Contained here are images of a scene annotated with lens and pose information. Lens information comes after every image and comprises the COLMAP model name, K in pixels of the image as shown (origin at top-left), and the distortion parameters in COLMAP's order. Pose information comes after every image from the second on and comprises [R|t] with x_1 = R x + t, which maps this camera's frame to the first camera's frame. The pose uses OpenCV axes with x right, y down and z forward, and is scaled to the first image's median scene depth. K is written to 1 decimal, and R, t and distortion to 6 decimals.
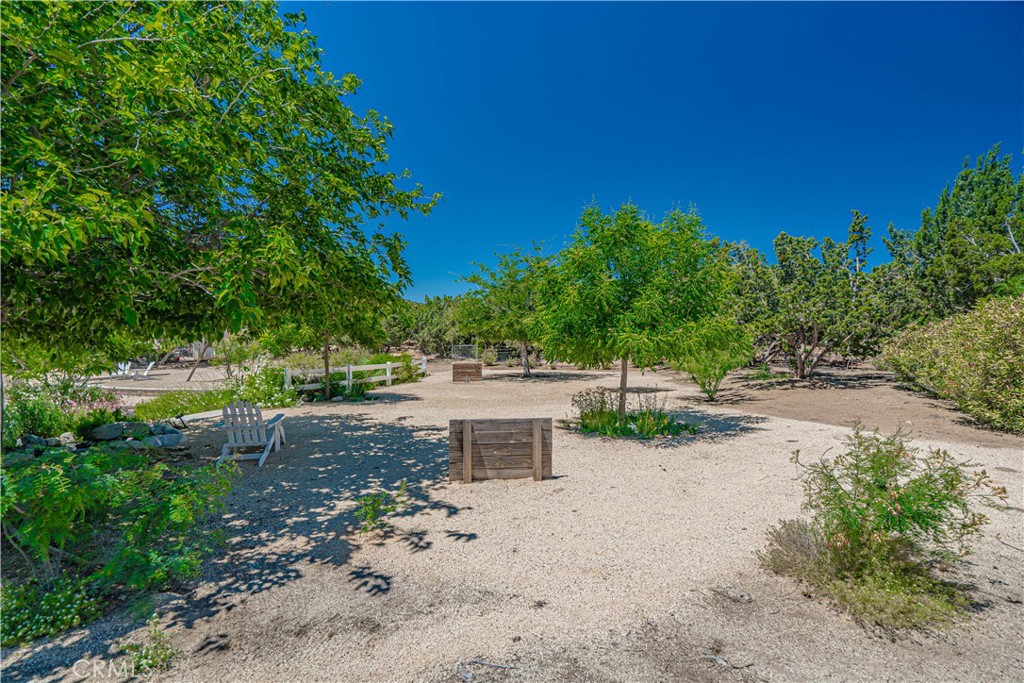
lens RADIAL K [[460.7, 0, 512.0], [0, 460.7, 341.5], [0, 0, 1]] dist [-0.009749, 0.004782]
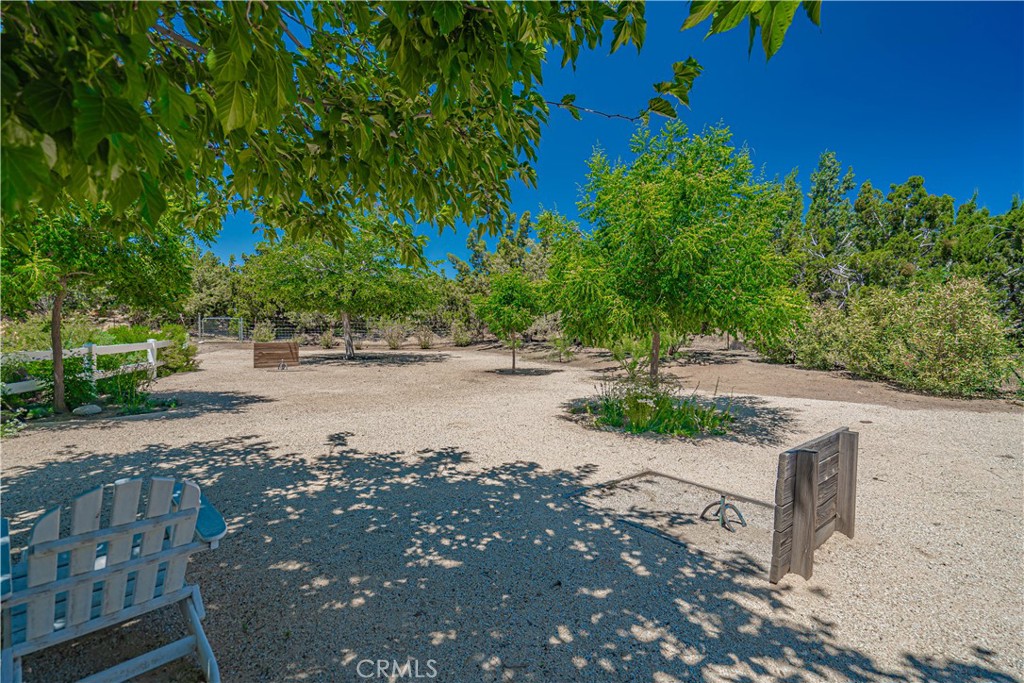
lens RADIAL K [[460.7, 0, 512.0], [0, 460.7, 341.5], [0, 0, 1]] dist [-0.009749, 0.004782]
pose [[0.836352, -0.000629, 0.548193, -0.201424], [-0.023253, 0.999059, 0.036622, 0.015045], [-0.547700, -0.043376, 0.835550, 0.248087]]
